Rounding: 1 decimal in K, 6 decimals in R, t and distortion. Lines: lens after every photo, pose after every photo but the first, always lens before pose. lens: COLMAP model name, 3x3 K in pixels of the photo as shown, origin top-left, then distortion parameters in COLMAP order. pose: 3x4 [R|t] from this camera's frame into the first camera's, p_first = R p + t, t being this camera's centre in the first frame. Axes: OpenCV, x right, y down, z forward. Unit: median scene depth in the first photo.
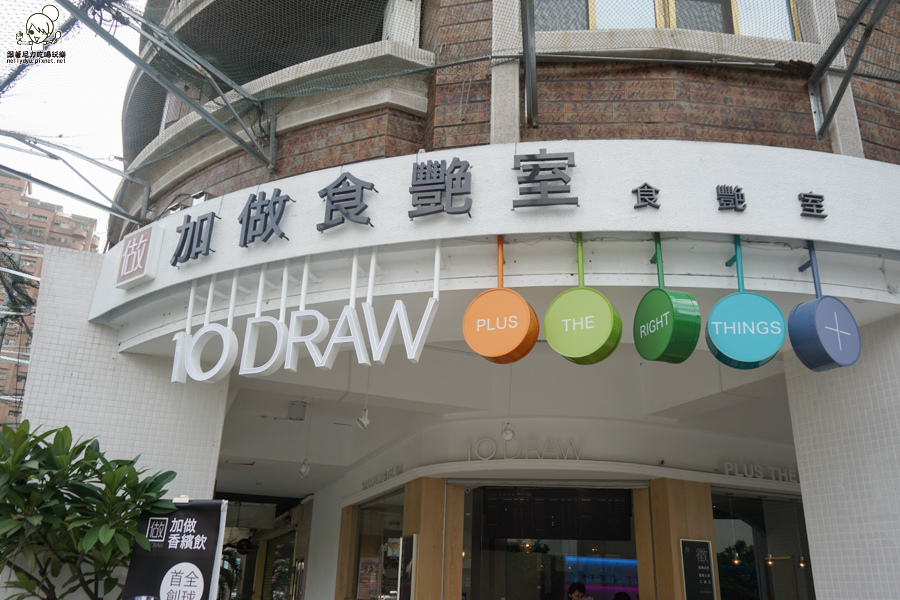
lens RADIAL K [[743.9, 0, 450.0], [0, 743.9, 300.0], [0, 0, 1]] dist [-0.018453, 0.016538]
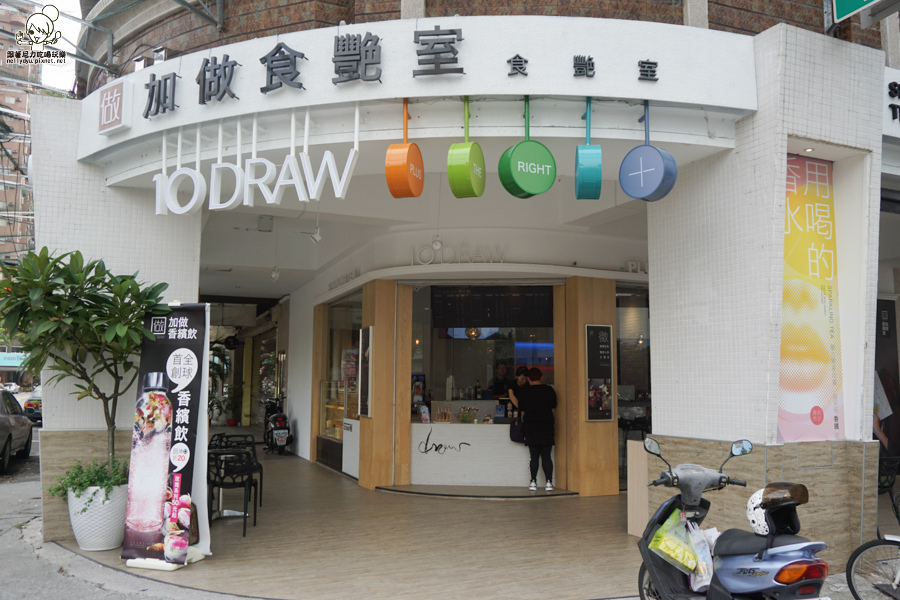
lens RADIAL K [[743.9, 0, 450.0], [0, 743.9, 300.0], [0, 0, 1]] dist [-0.018453, 0.016538]
pose [[0.999321, -0.023001, 0.028773, 0.088436], [0.014537, 0.963947, 0.265698, -0.079386], [-0.033847, -0.265100, 0.963627, -0.282745]]
